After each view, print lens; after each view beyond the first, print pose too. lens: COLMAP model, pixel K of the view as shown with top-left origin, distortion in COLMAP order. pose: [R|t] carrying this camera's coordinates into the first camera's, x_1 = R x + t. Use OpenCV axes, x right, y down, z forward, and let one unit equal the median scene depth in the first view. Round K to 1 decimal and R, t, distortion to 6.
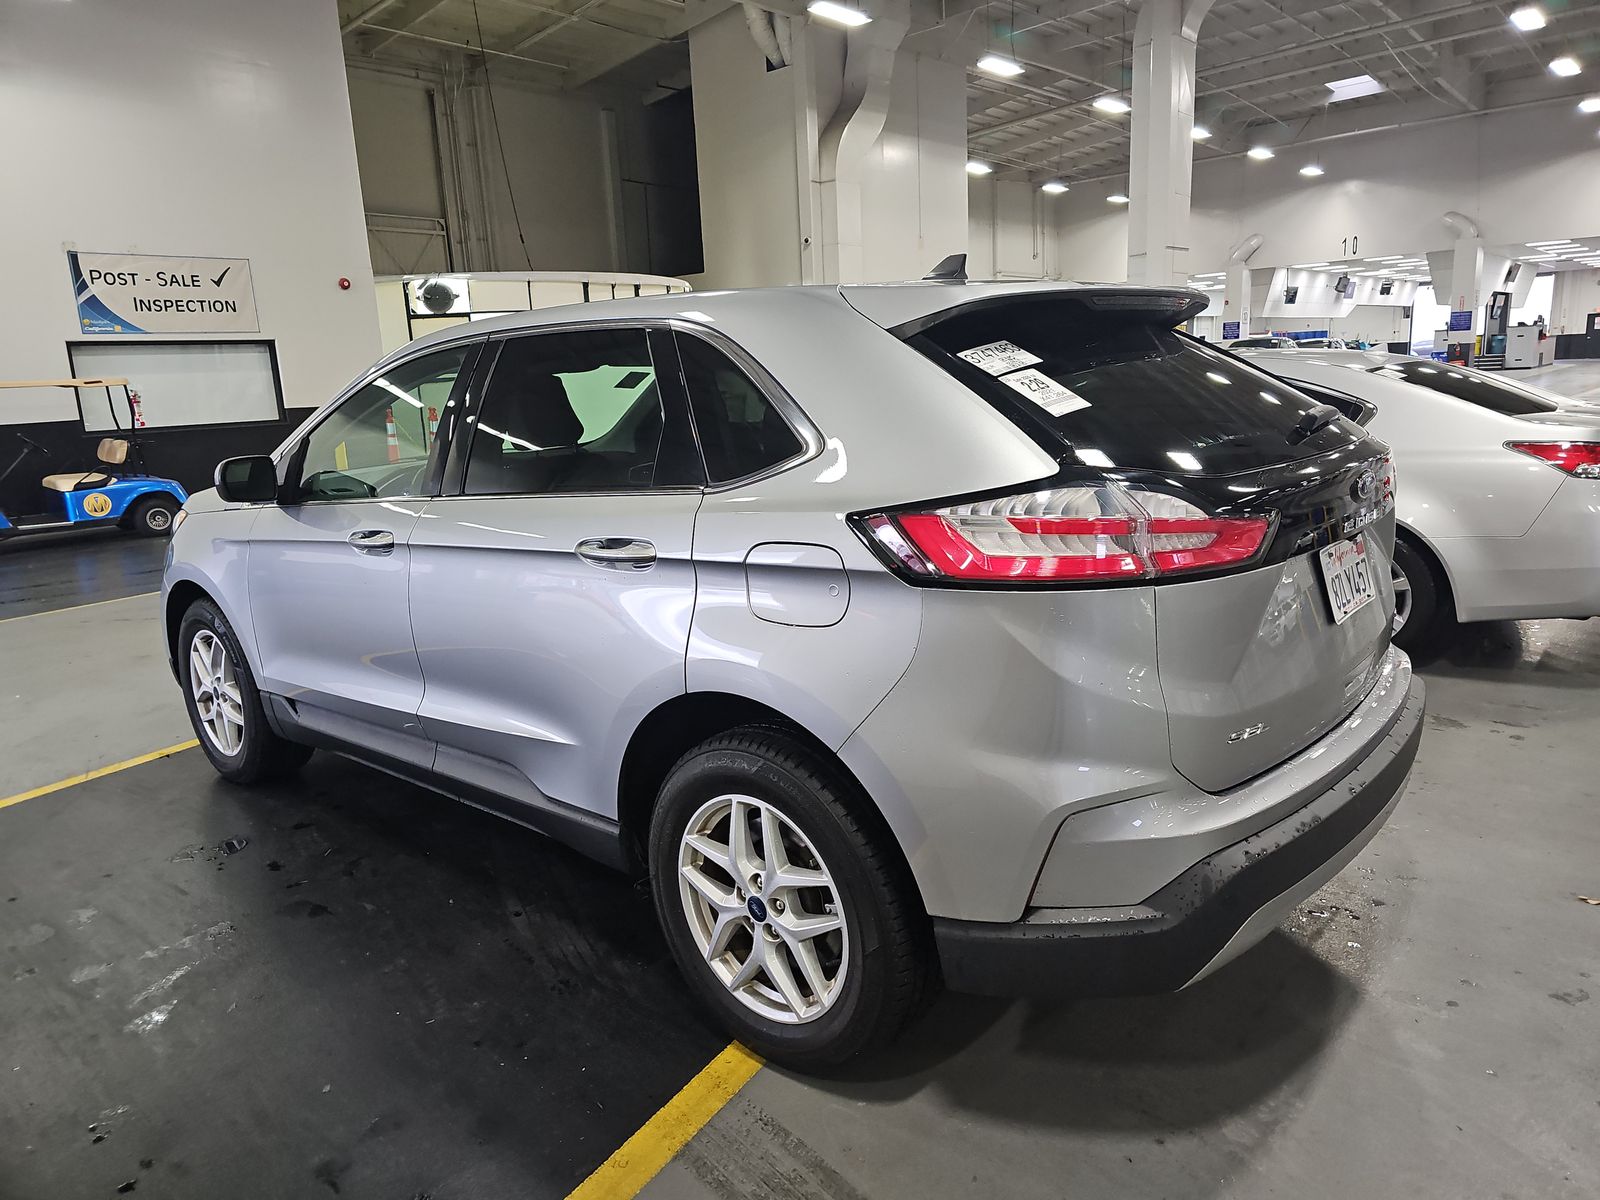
lens RADIAL K [[1040.1, 0, 799.9], [0, 1040.1, 605.0], [0, 0, 1]] dist [0.004418, -0.017701]
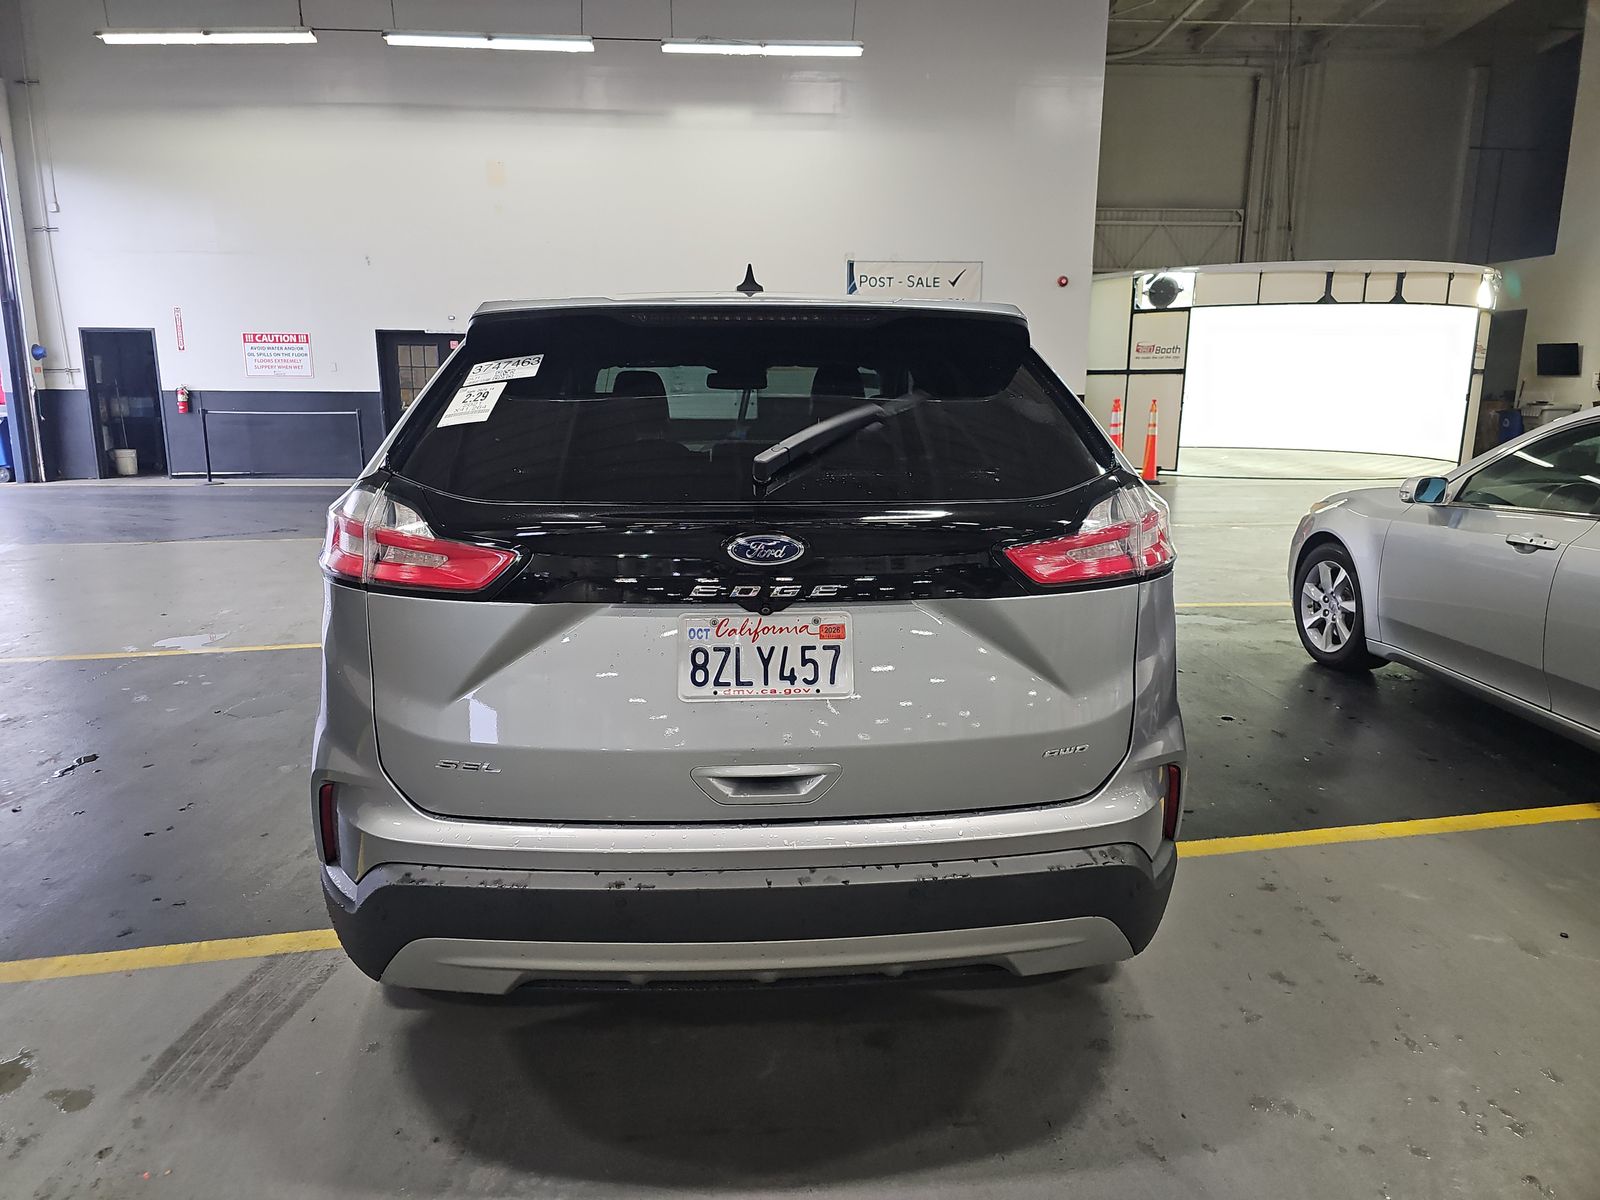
lens RADIAL K [[1040.1, 0, 799.9], [0, 1040.1, 605.0], [0, 0, 1]] dist [0.004418, -0.017701]
pose [[0.703805, 0.186922, -0.685360, 0.147726], [-0.181792, 0.980028, 0.080604, -0.018077], [0.686739, 0.067863, 0.723730, 0.057728]]
